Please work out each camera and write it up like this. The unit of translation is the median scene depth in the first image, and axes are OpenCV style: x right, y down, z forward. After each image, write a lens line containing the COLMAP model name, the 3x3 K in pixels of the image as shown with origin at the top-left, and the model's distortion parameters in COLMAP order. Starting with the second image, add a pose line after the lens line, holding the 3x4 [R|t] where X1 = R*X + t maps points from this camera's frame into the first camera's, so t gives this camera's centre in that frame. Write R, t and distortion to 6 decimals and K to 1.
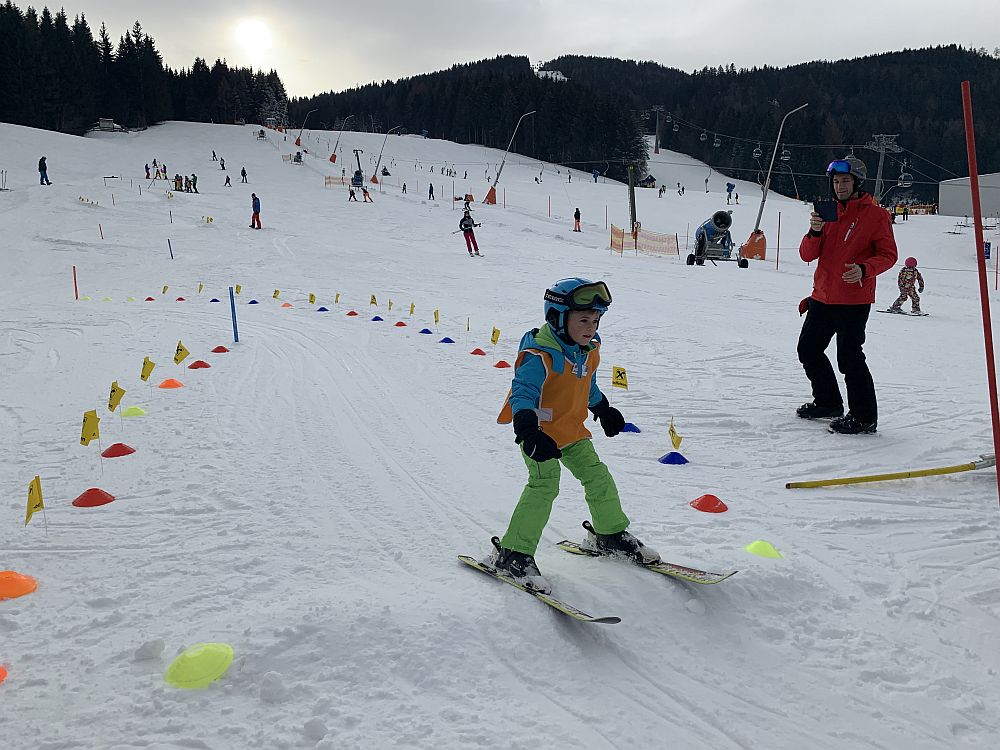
lens RADIAL K [[758.9, 0, 504.9], [0, 758.9, 367.2], [0, 0, 1]] dist [0.014164, -0.018051]
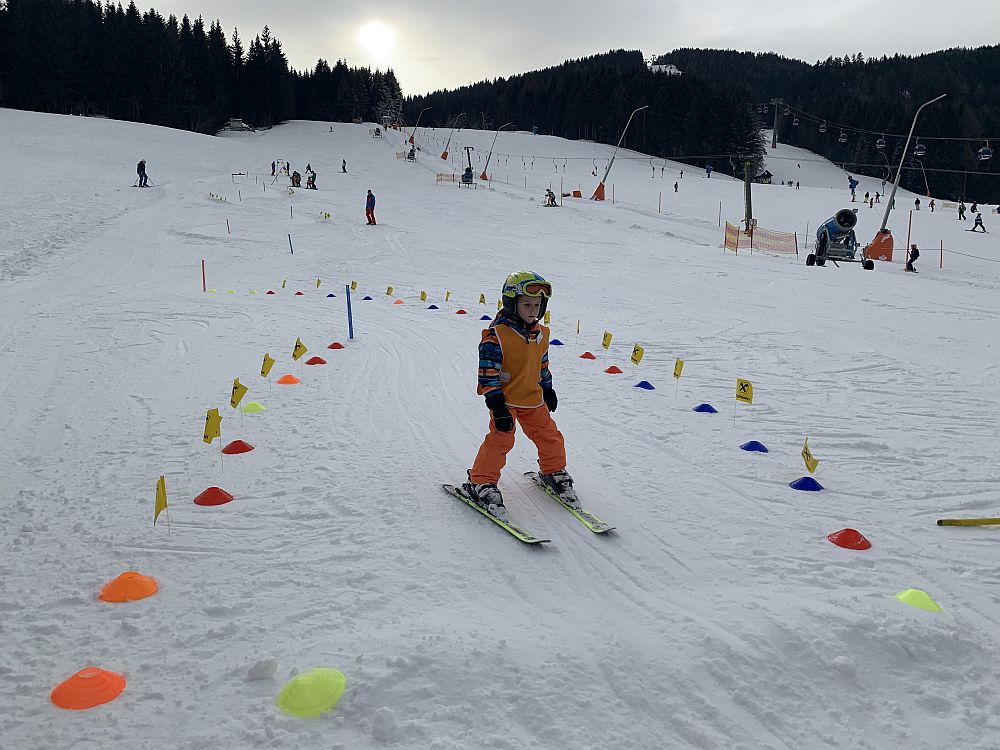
lens RADIAL K [[758.9, 0, 505.4], [0, 758.9, 363.7], [0, 0, 1]] dist [0.014164, -0.018051]
pose [[0.990597, 0.031676, -0.133095, -0.001717], [-0.031595, 0.999497, 0.002716, -0.001345], [0.133114, 0.001515, 0.991100, 0.003102]]
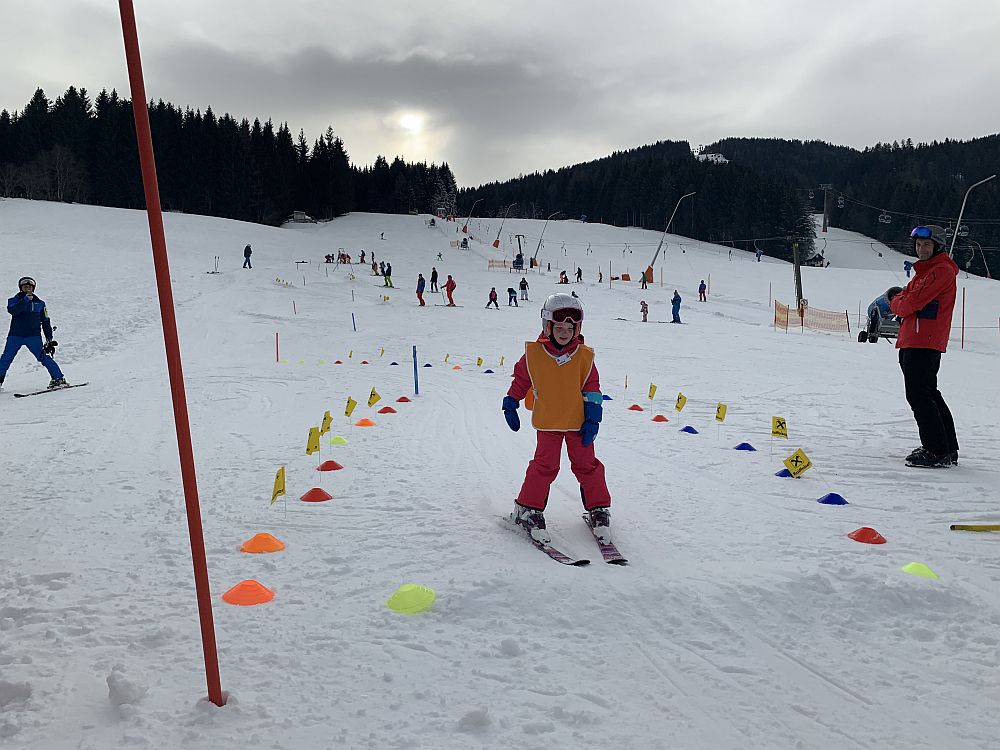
lens RADIAL K [[758.9, 0, 501.6], [0, 758.9, 368.2], [0, 0, 1]] dist [0.014164, -0.018051]
pose [[0.978590, 0.016320, -0.205170, -0.000569], [-0.037415, 0.994348, -0.099363, 0.005243], [0.202389, 0.104912, 0.973670, -0.009022]]
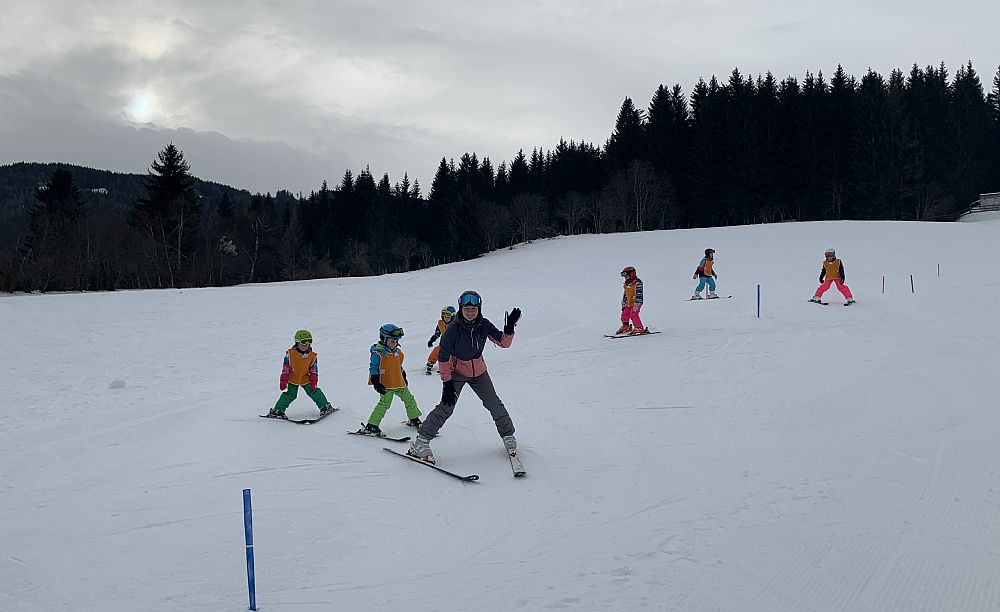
lens RADIAL K [[922.1, 0, 485.8], [0, 922.1, 339.0], [0, 0, 1]] dist [0.008674, 0.000000]
pose [[0.514232, -0.055325, -0.855865, -0.130526], [-0.105776, 0.986207, -0.127304, -0.106888], [0.851103, 0.155994, 0.501287, 0.530496]]
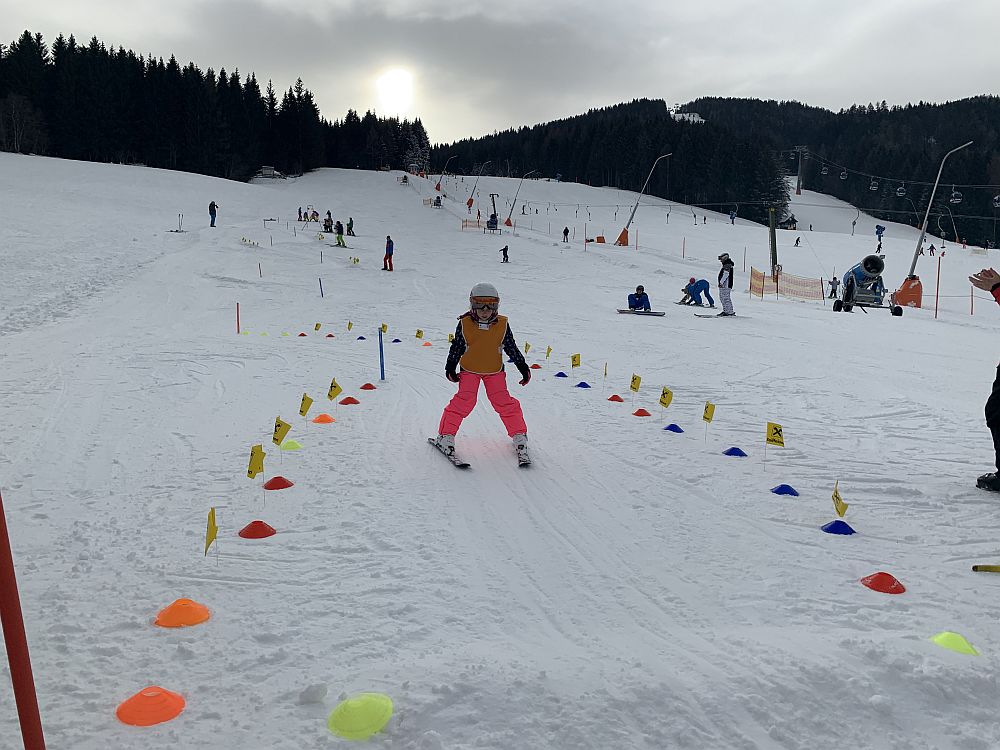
lens RADIAL K [[758.9, 0, 499.6], [0, 758.9, 366.3], [0, 0, 1]] dist [0.014164, -0.018051]
pose [[0.984623, 0.032423, -0.171655, -0.002536], [-0.041569, 0.997886, -0.049959, -0.001004], [0.169673, 0.056326, 0.983890, 0.000710]]
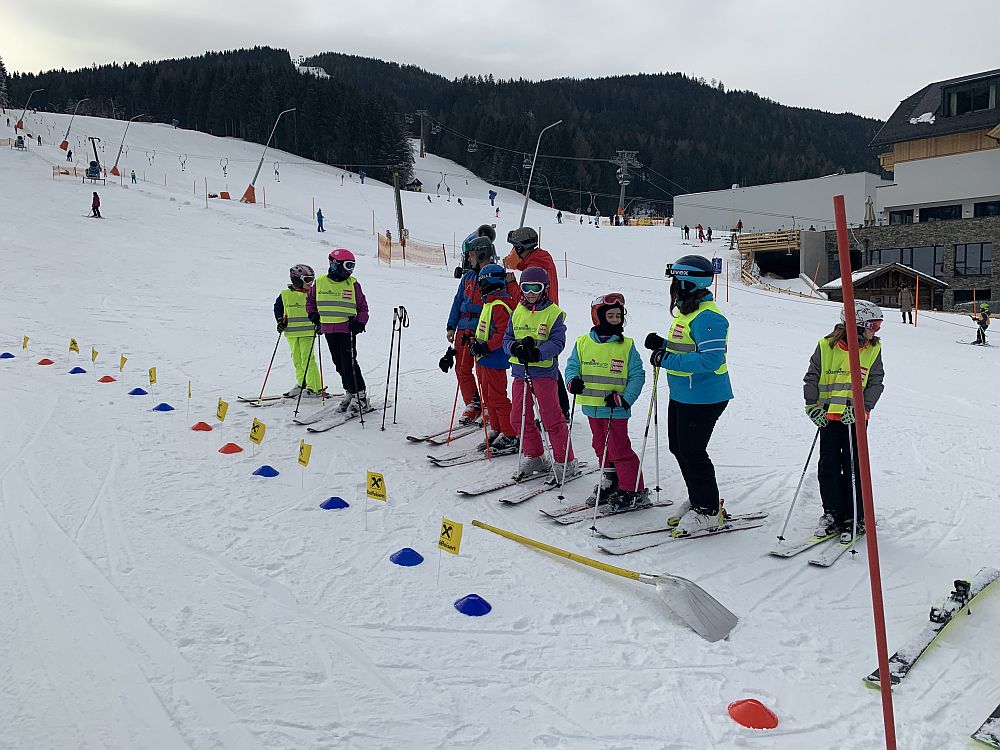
lens RADIAL K [[758.9, 0, 487.6], [0, 758.9, 361.6], [0, 0, 1]] dist [0.014164, -0.018051]
pose [[0.961720, -0.023903, 0.272989, 0.005453], [0.025904, 0.999657, -0.003728, -0.011486], [-0.272806, 0.010657, 0.962010, 0.021395]]
